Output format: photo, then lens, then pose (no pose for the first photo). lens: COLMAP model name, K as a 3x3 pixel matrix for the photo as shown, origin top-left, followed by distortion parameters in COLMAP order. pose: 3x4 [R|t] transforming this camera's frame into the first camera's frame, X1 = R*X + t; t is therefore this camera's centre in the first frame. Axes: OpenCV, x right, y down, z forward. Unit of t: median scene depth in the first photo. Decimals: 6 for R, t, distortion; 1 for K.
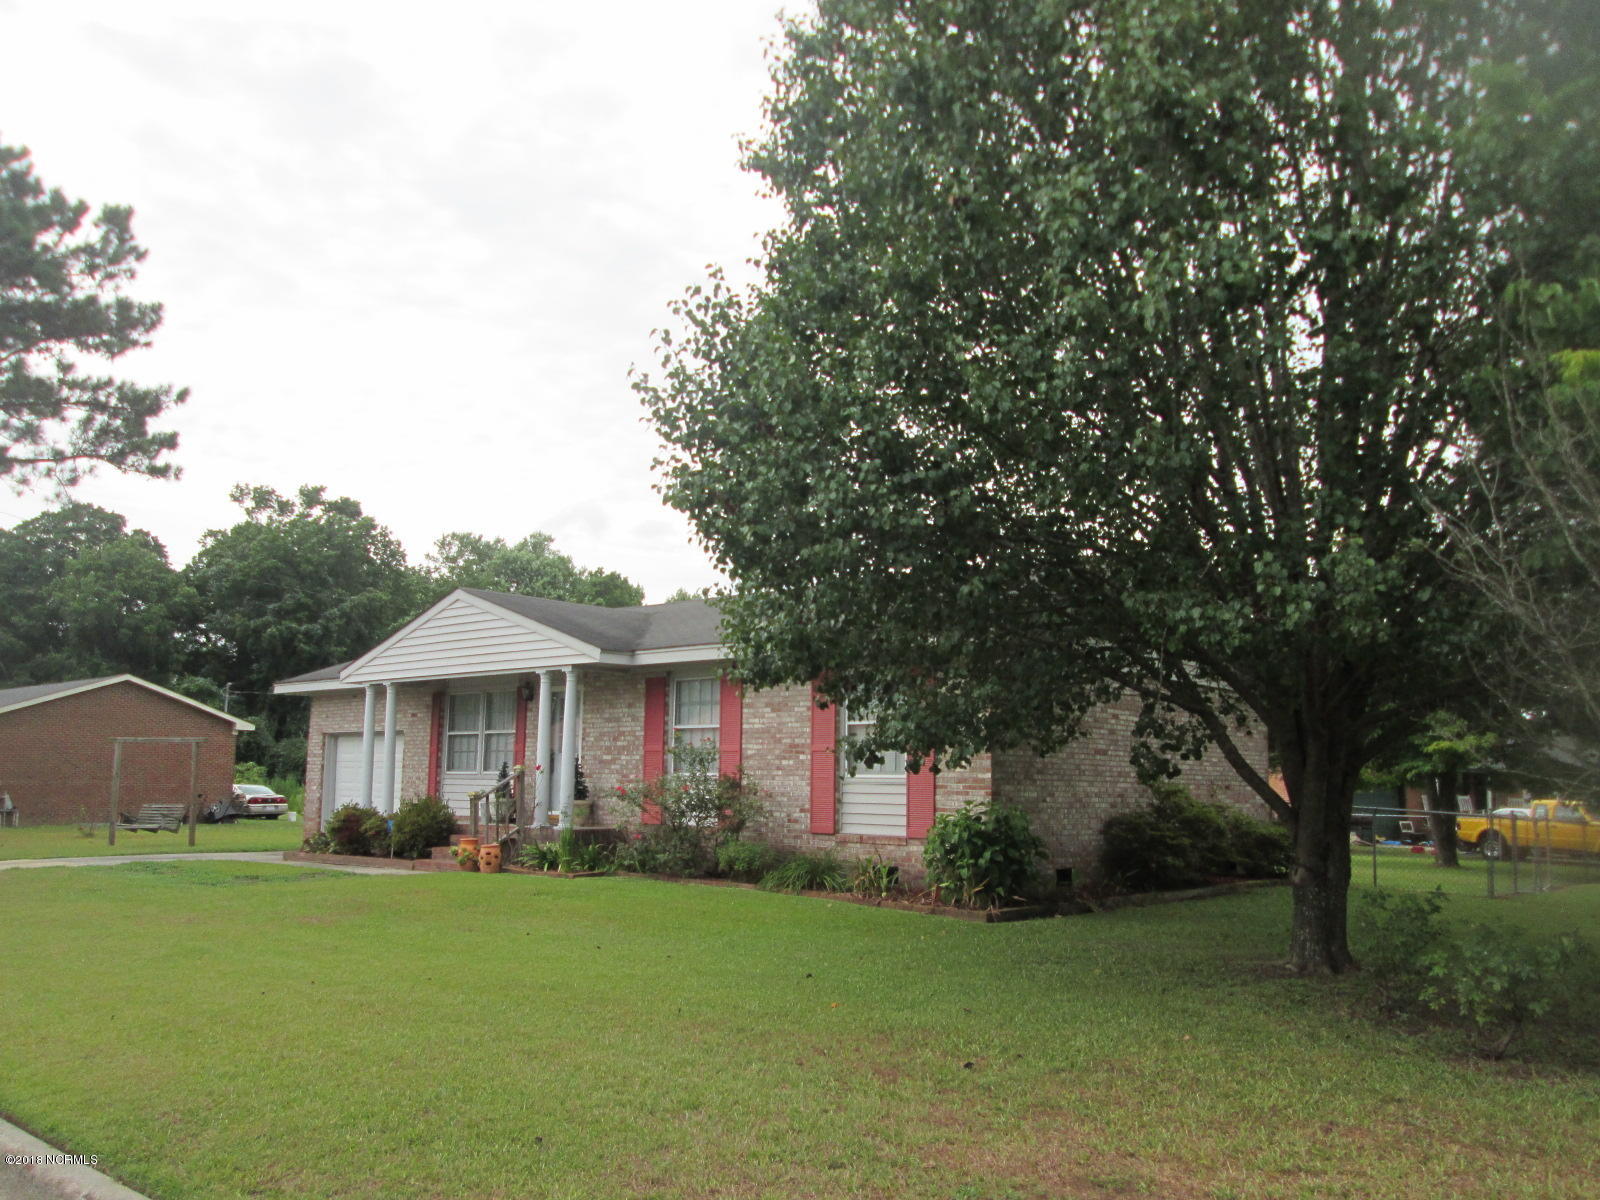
lens RADIAL K [[1271.7, 0, 798.8], [0, 1271.7, 547.0], [0, 0, 1]] dist [-0.093855, 0.052027]
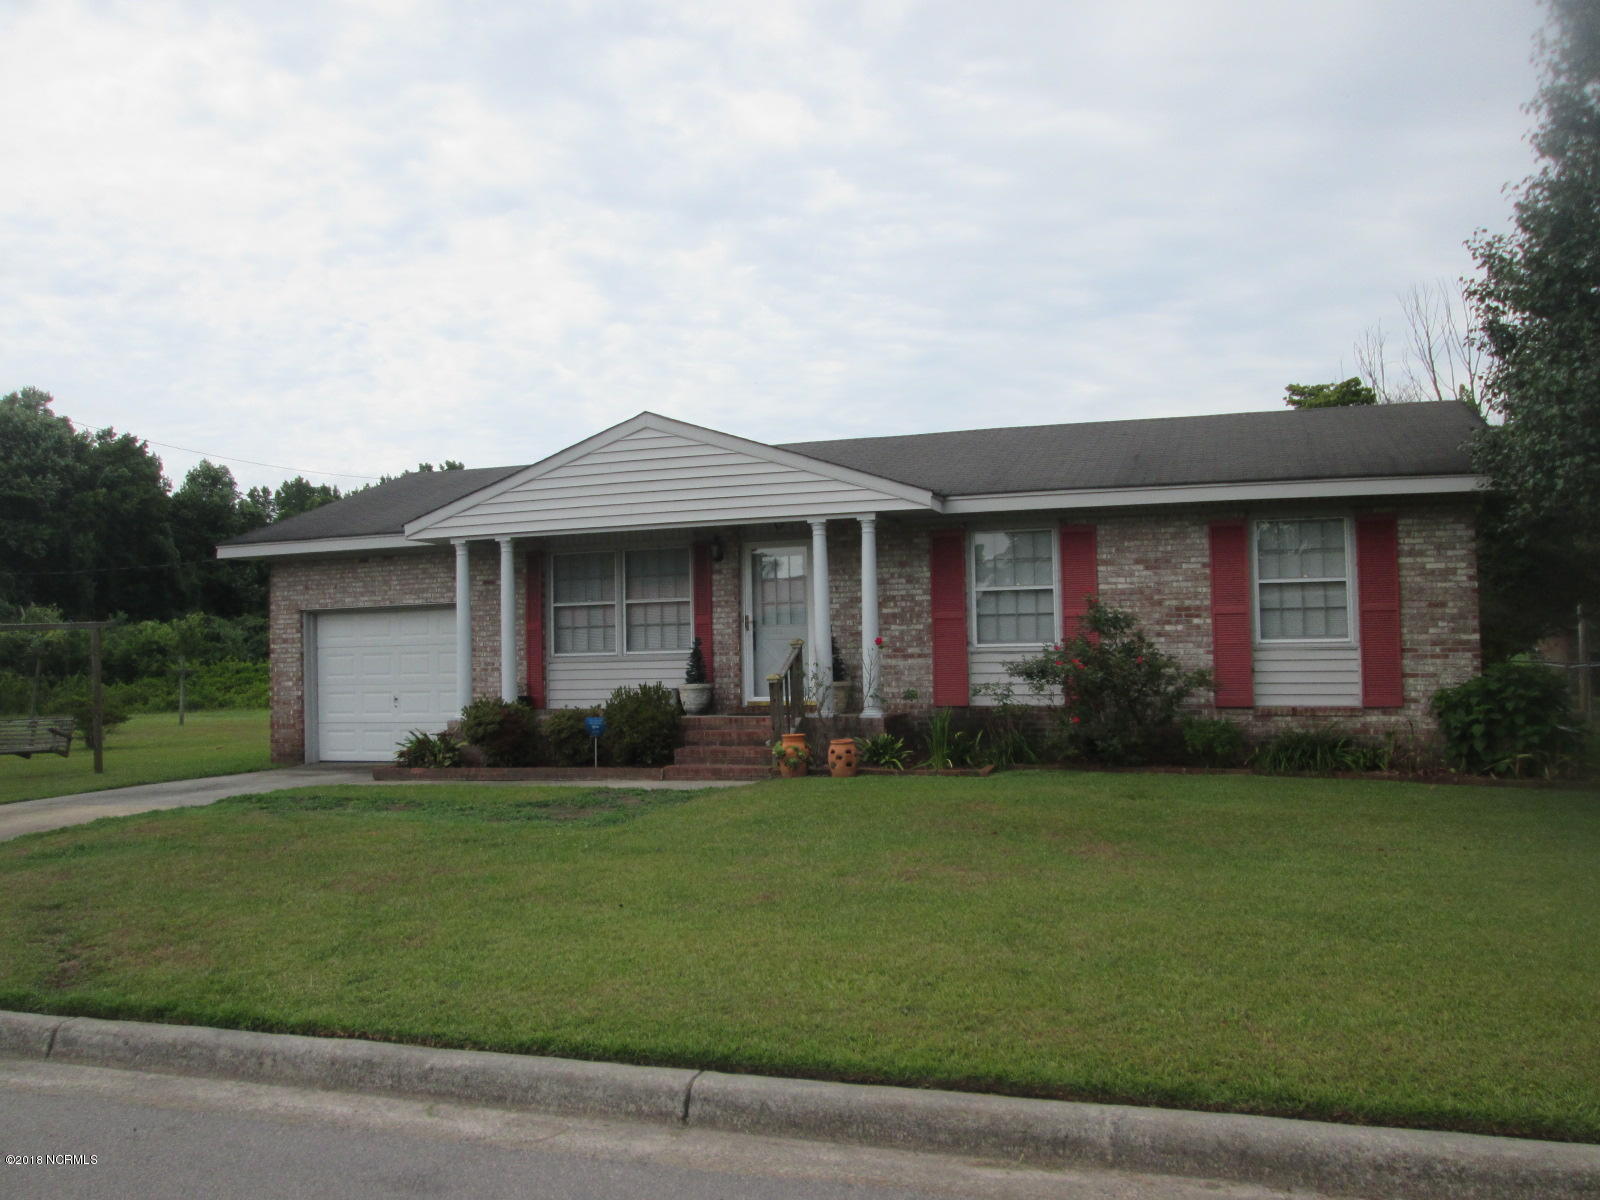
lens RADIAL K [[1252.0, 0, 800.0], [0, 1252.0, 600.0], [0, 0, 1]] dist [0.000615, 0.000774]
pose [[0.926943, -0.004029, 0.375180, -0.505479], [-0.044541, 0.991690, 0.120694, 0.053697], [-0.372549, -0.128588, 0.919061, 0.283133]]
